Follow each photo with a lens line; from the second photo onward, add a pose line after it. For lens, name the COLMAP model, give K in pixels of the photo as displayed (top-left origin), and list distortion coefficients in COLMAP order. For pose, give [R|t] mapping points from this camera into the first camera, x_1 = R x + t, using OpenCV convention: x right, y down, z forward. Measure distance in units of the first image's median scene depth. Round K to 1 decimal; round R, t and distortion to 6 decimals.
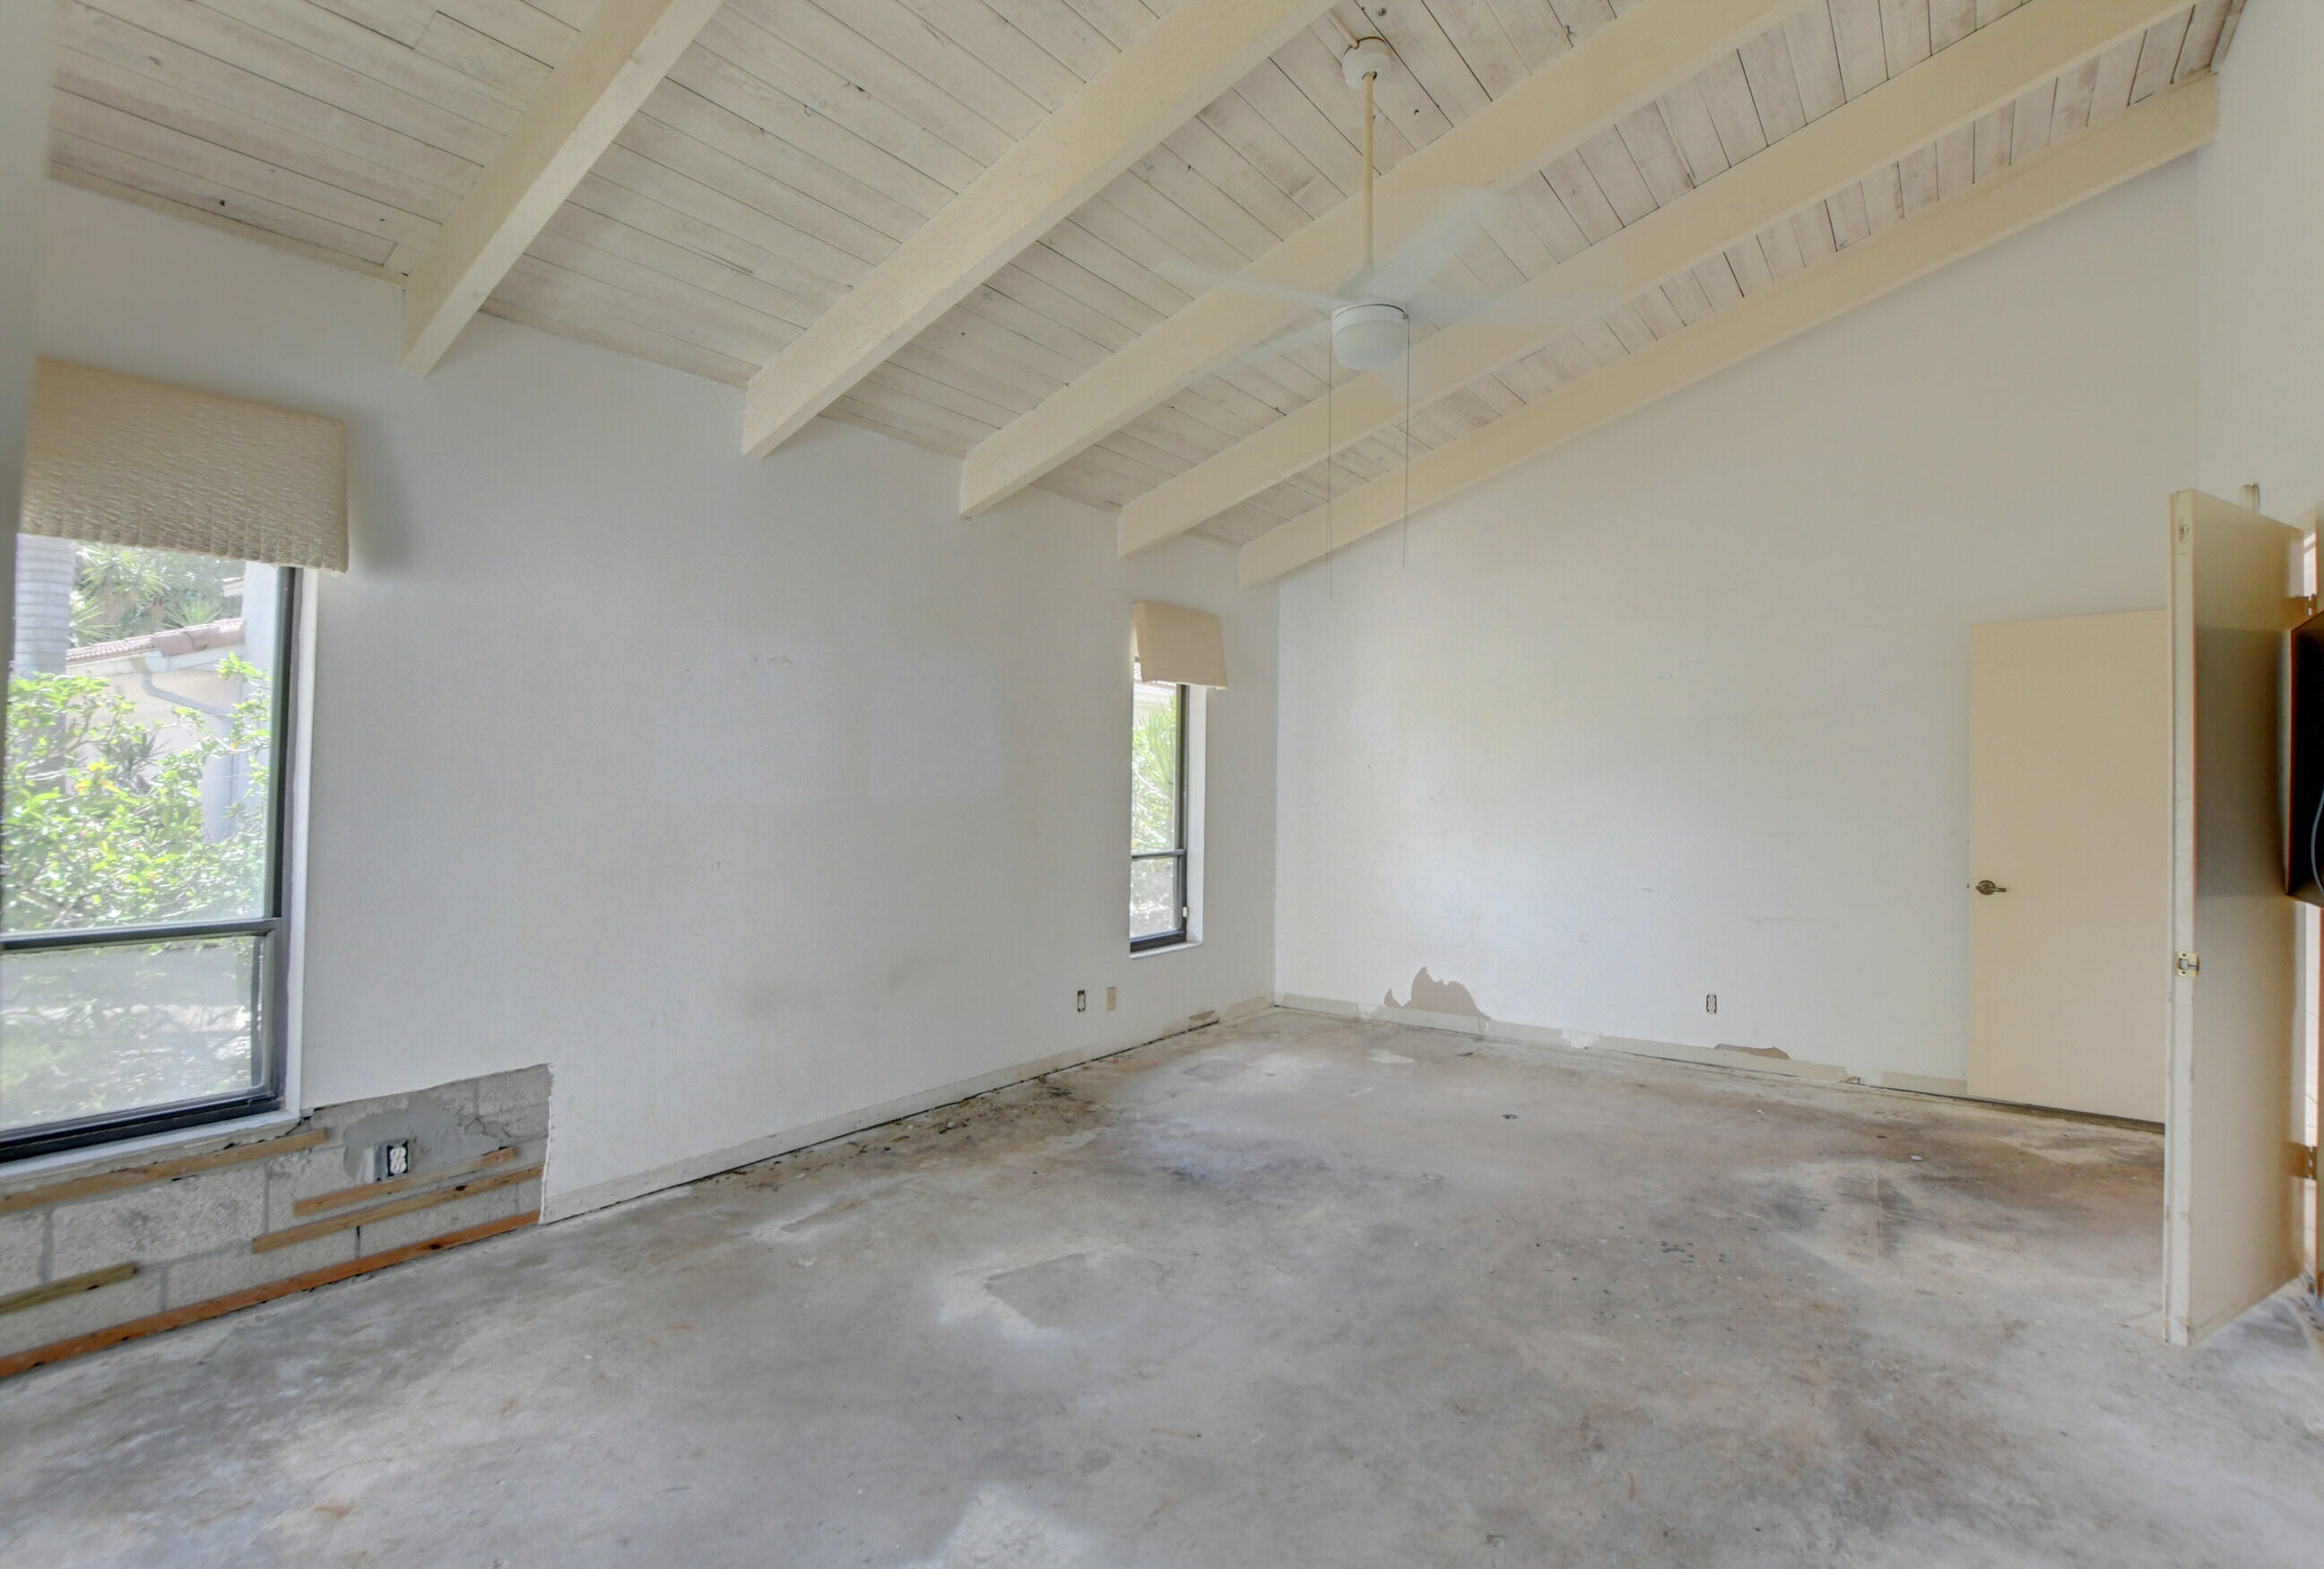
lens RADIAL K [[1066.0, 0, 1162.0], [0, 1066.0, 784.5], [0, 0, 1]] dist [-0.023429, -0.000057]
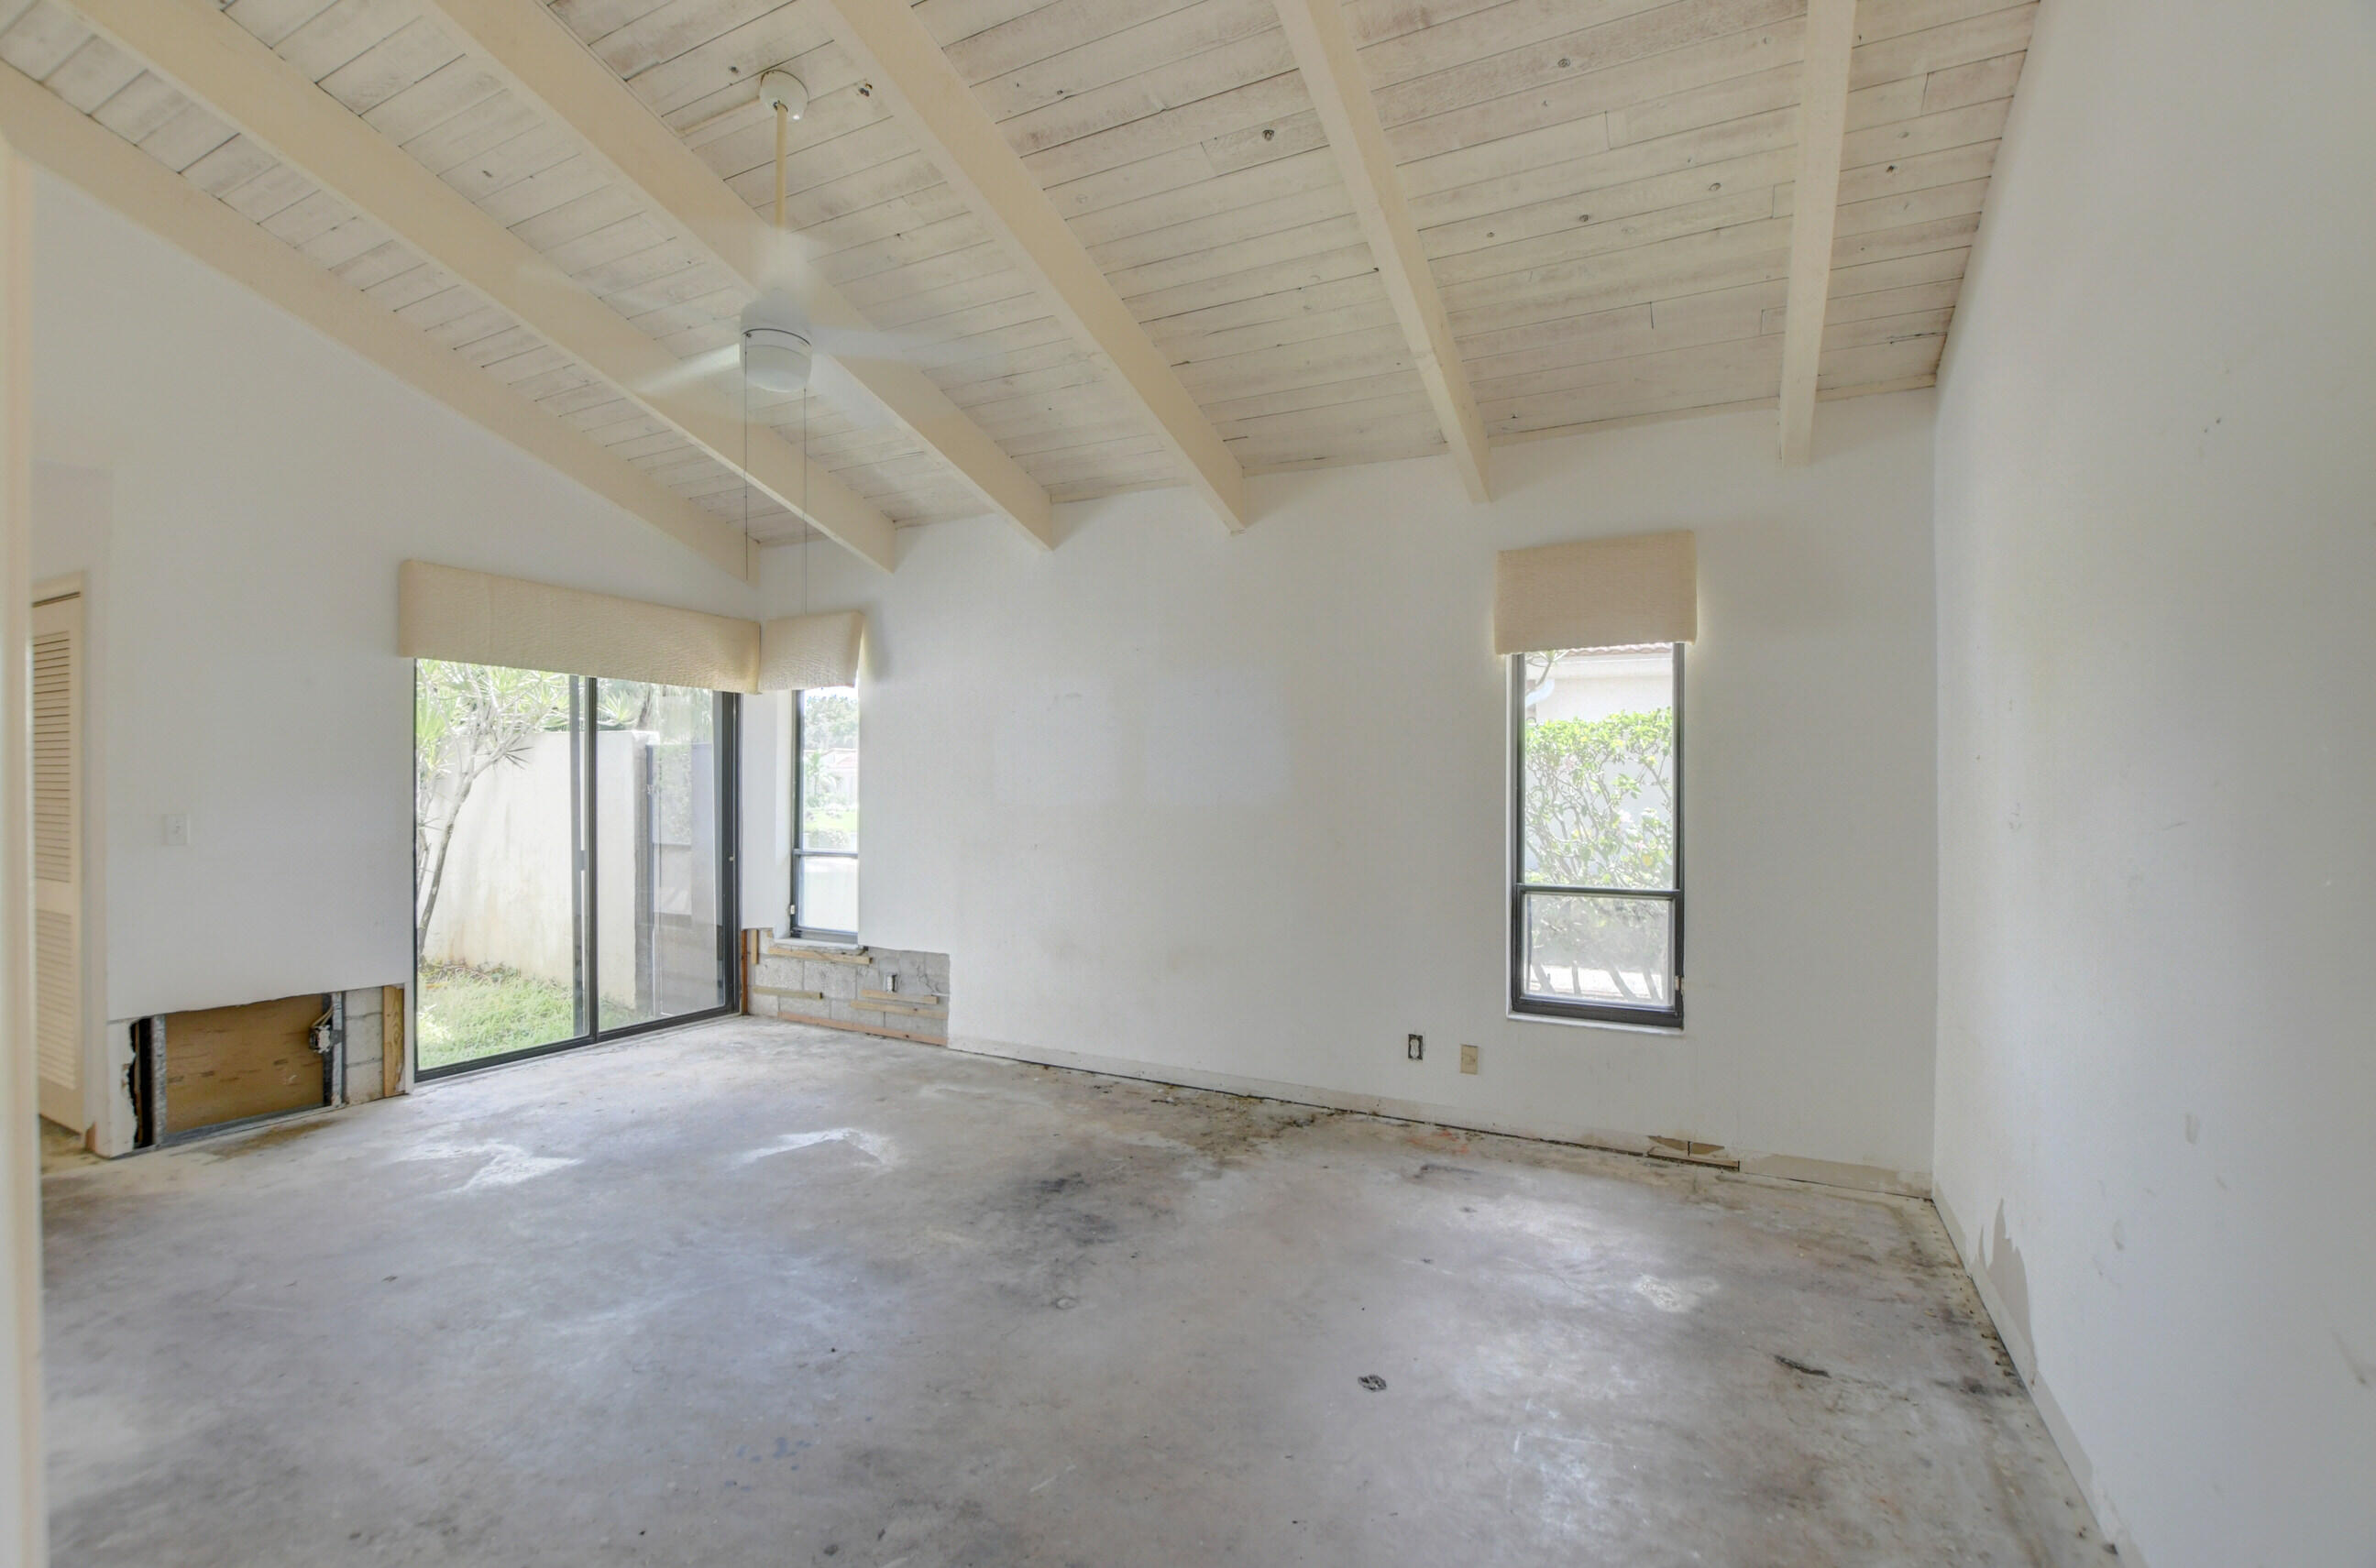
lens RADIAL K [[1046.2, 0, 1198.1], [0, 1046.2, 795.3], [0, 0, 1]] dist [-0.030027, 0.003535]
pose [[0.174318, 0.000717, -0.984689, 1.147926], [-0.003489, 0.999994, 0.000110, 0.002276], [0.984683, 0.003417, 0.174319, 1.091122]]
